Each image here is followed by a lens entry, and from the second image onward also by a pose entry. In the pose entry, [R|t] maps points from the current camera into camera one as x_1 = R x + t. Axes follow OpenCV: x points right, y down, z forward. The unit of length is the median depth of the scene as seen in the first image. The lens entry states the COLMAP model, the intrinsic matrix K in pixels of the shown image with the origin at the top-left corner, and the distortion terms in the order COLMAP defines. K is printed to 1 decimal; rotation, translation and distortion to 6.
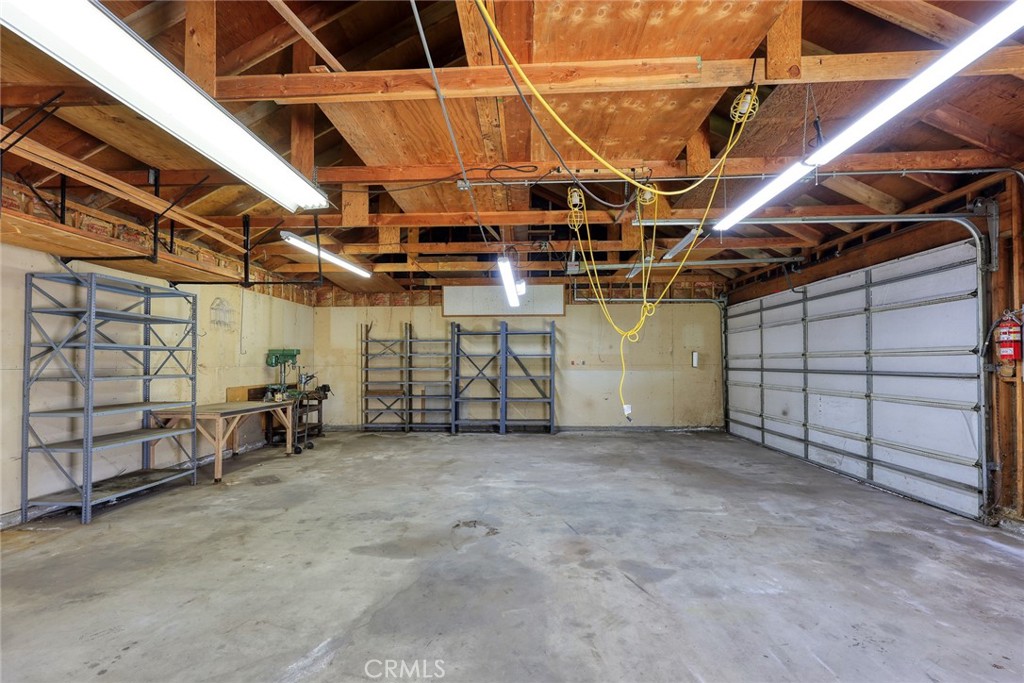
lens RADIAL K [[448.8, 0, 489.8], [0, 448.8, 363.0], [0, 0, 1]] dist [-0.000726, 0.000070]
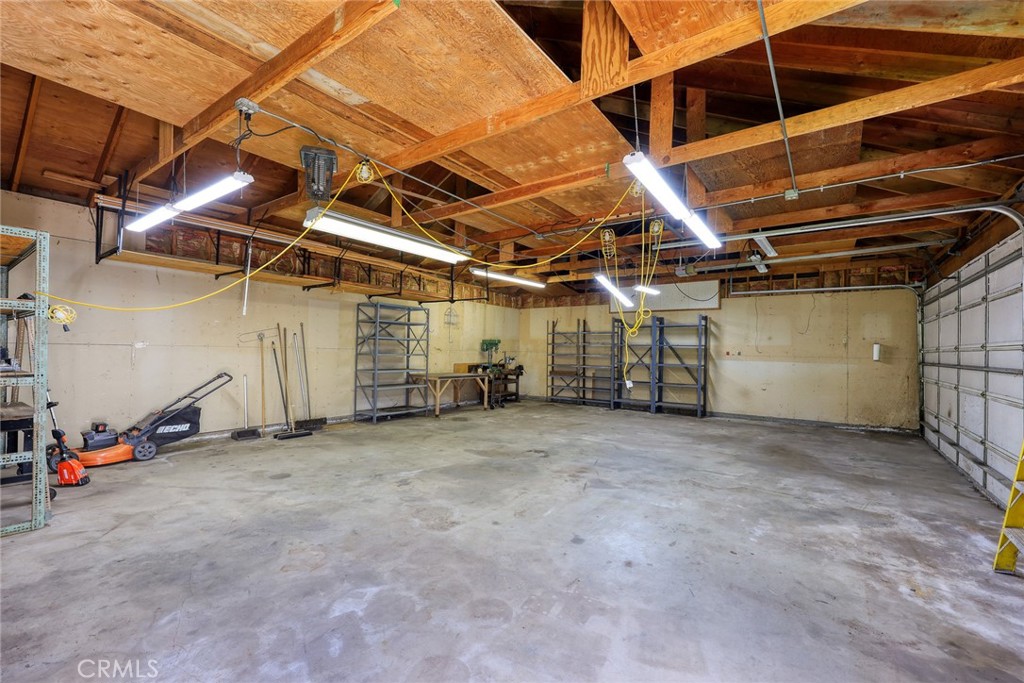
lens RADIAL K [[427.2, 0, 492.0], [0, 427.2, 359.7], [0, 0, 1]] dist [0.000316, -0.000086]
pose [[0.832328, 0.029195, -0.553514, 0.479147], [-0.018719, 0.999523, 0.024571, 0.000547], [0.553967, -0.010089, 0.832478, -0.254083]]
